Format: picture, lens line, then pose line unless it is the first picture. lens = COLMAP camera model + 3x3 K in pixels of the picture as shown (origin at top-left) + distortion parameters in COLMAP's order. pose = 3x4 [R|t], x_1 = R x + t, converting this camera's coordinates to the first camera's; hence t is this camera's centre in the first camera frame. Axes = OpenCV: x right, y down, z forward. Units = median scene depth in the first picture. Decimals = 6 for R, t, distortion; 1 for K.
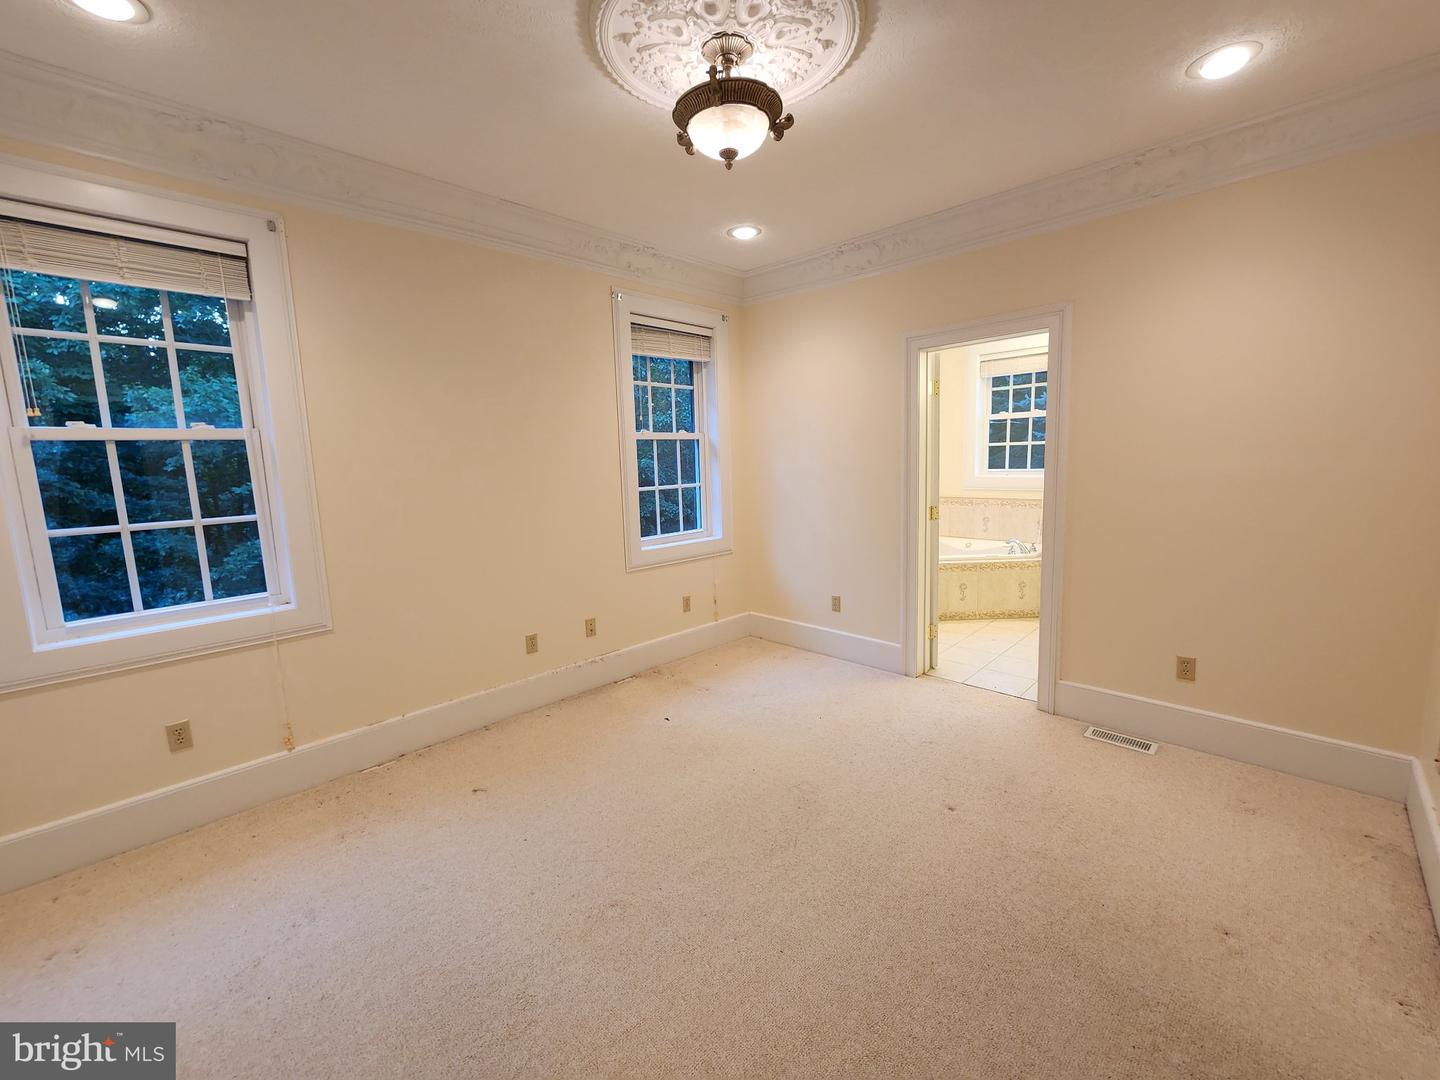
lens RADIAL K [[595.0, 0, 718.3], [0, 595.0, 546.8], [0, 0, 1]] dist [-0.000984, 0.000624]
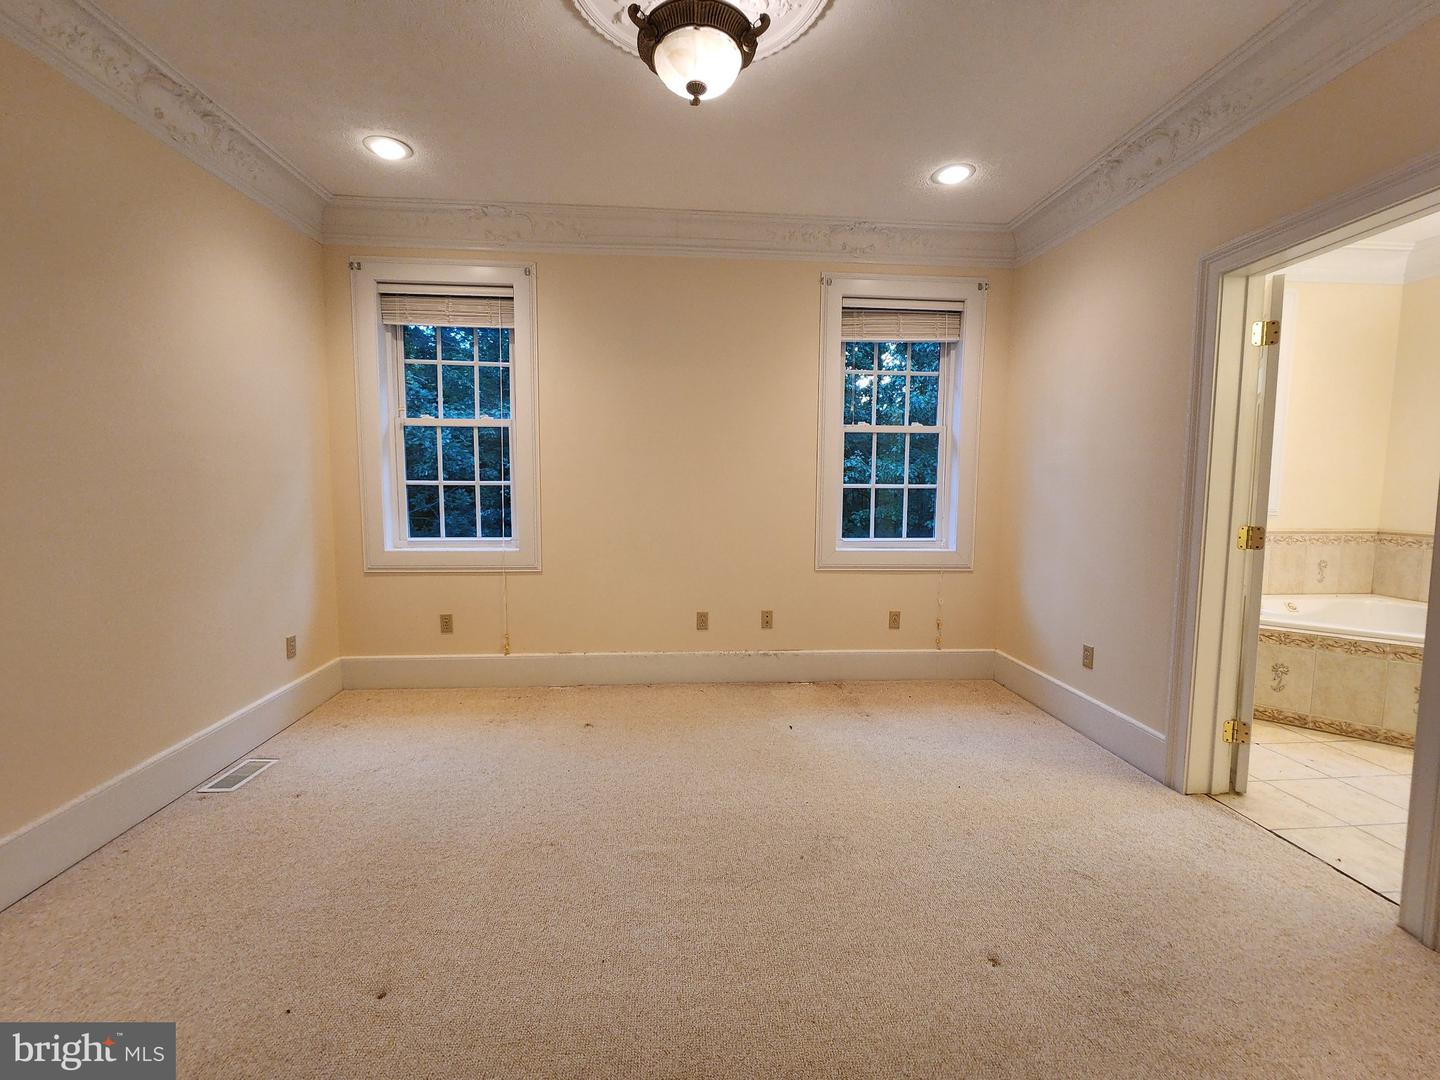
lens RADIAL K [[595.0, 0, 719.2], [0, 595.0, 547.2], [0, 0, 1]] dist [-0.000984, 0.000624]
pose [[0.751834, 0.103166, -0.651232, 0.356525], [-0.128445, 0.991677, 0.008812, 0.017599], [0.646721, 0.077023, 0.758828, 0.185253]]
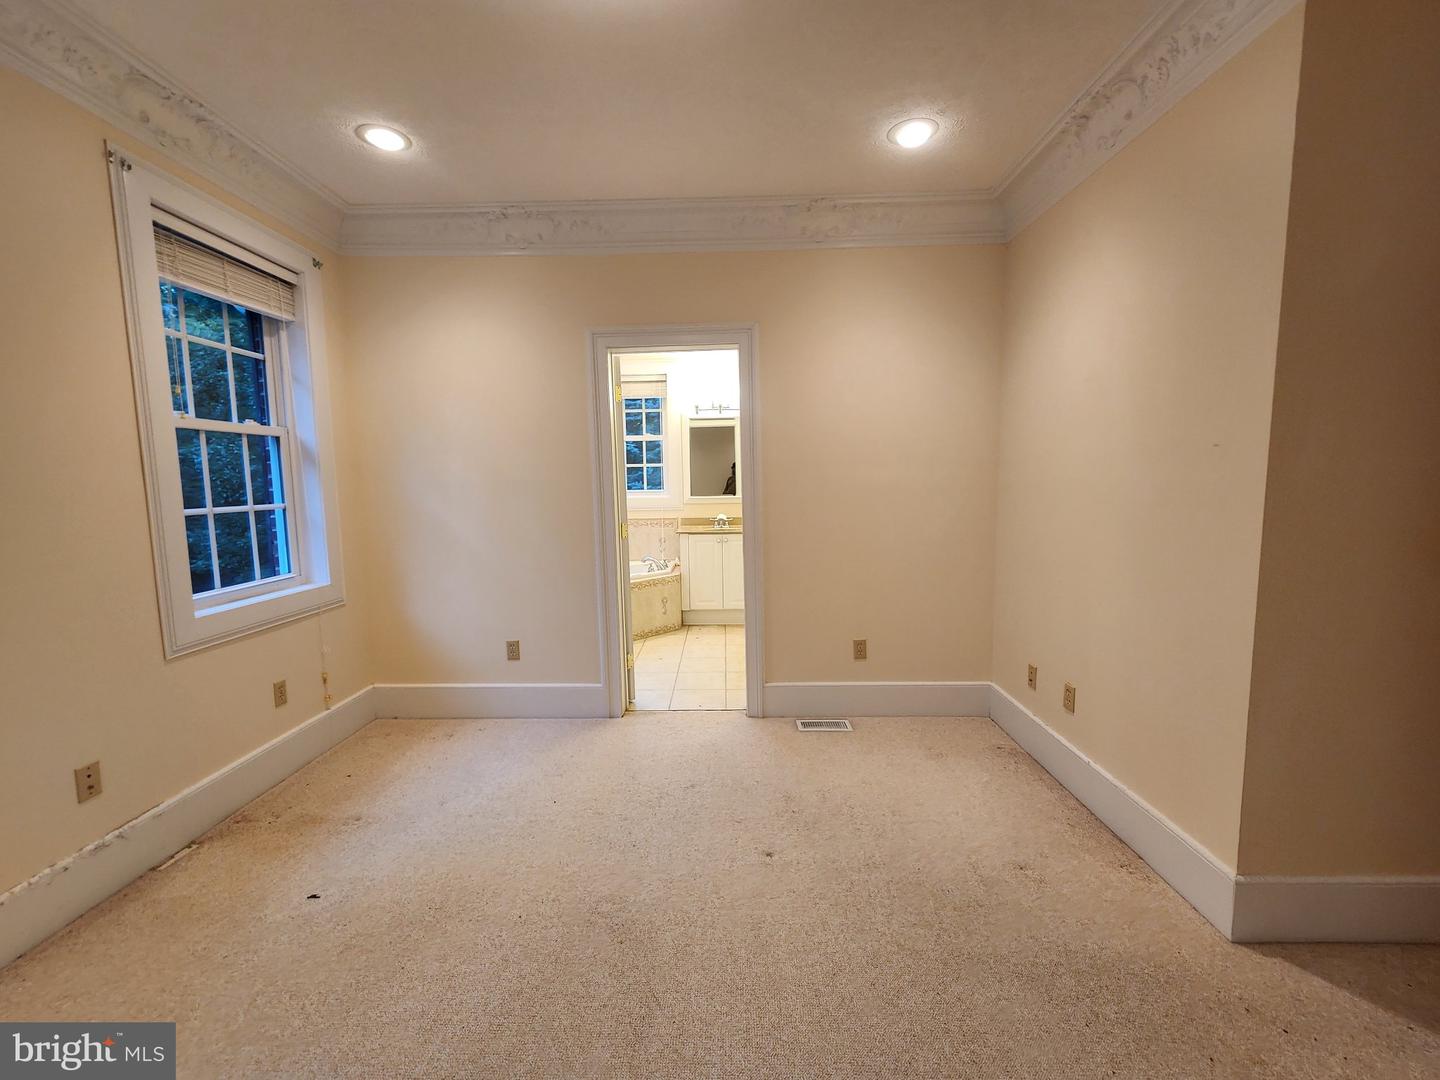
lens RADIAL K [[595.0, 0, 718.7], [0, 595.0, 541.3], [0, 0, 1]] dist [-0.000984, 0.000624]
pose [[0.727991, -0.054597, 0.683409, -0.157228], [0.097613, 0.994923, -0.024497, -0.004000], [-0.678602, 0.084544, 0.729624, 0.243048]]
